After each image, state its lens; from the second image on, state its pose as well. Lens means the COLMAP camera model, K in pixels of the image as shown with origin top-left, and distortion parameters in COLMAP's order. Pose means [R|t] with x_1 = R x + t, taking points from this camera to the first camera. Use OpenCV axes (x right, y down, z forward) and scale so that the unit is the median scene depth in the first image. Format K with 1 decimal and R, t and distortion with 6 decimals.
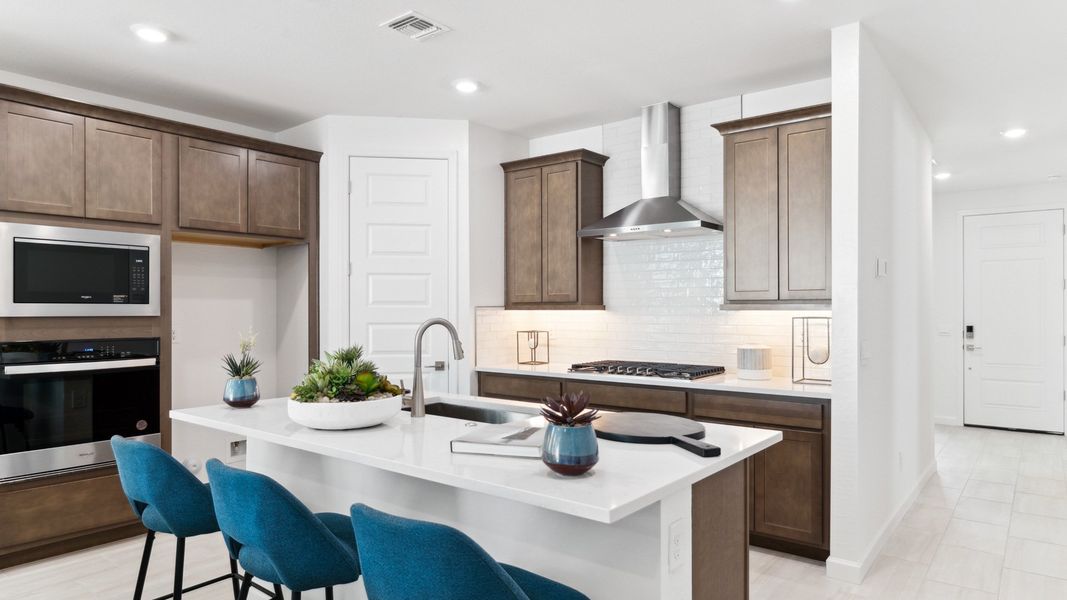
lens RADIAL K [[631.6, 0, 535.2], [0, 631.6, 306.6], [0, 0, 1]] dist [-0.001652, -0.000599]
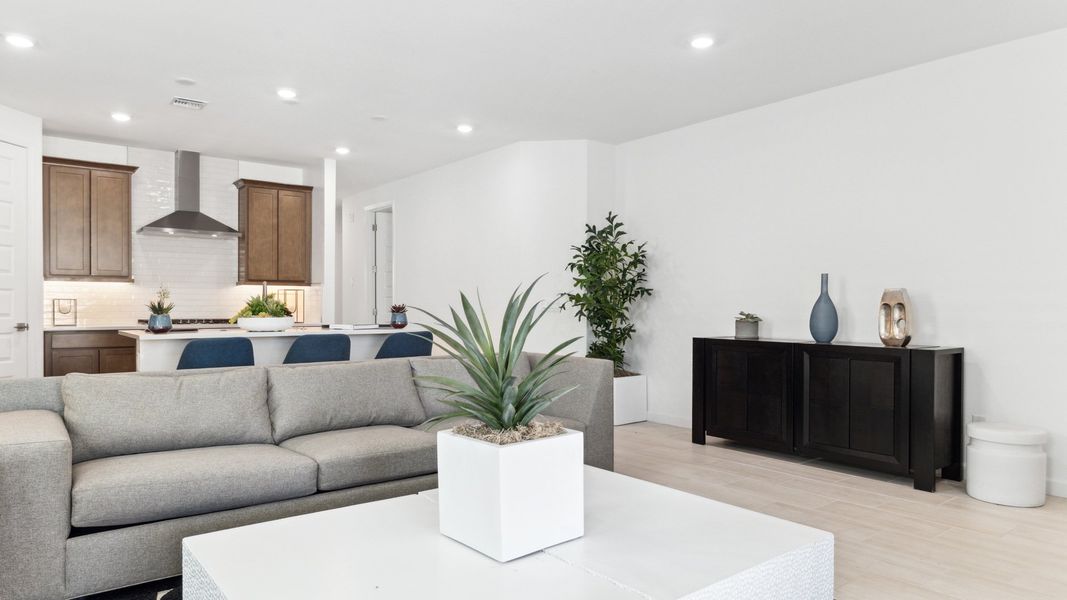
lens RADIAL K [[669.6, 0, 510.9], [0, 669.6, 302.3], [0, 0, 1]] dist [0.045031, -0.000610]
pose [[0.242070, 0.006173, 0.970239, -1.280533], [-0.005069, 0.999974, -0.005097, 0.057340], [-0.970246, -0.003685, 0.242095, -0.181566]]
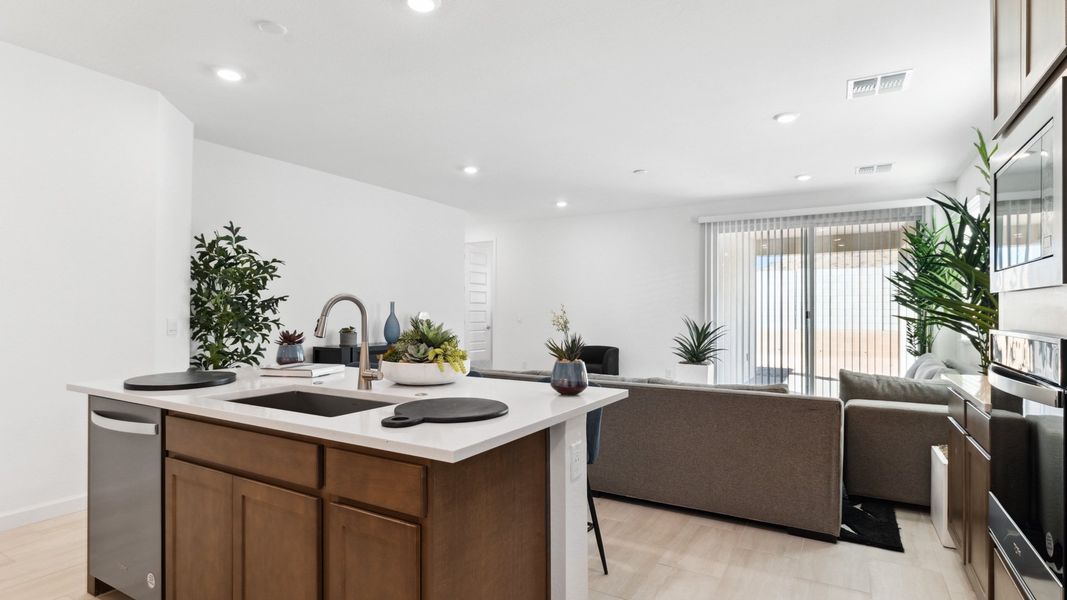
lens RADIAL K [[553.5, 0, 537.6], [0, 553.5, 301.5], [0, 0, 1]] dist [-0.003779, -0.001262]
pose [[-0.989483, -0.006332, -0.144514, -0.214624], [-0.003536, 0.999802, -0.019594, 0.028637], [0.144609, -0.018876, -0.989309, 1.187922]]
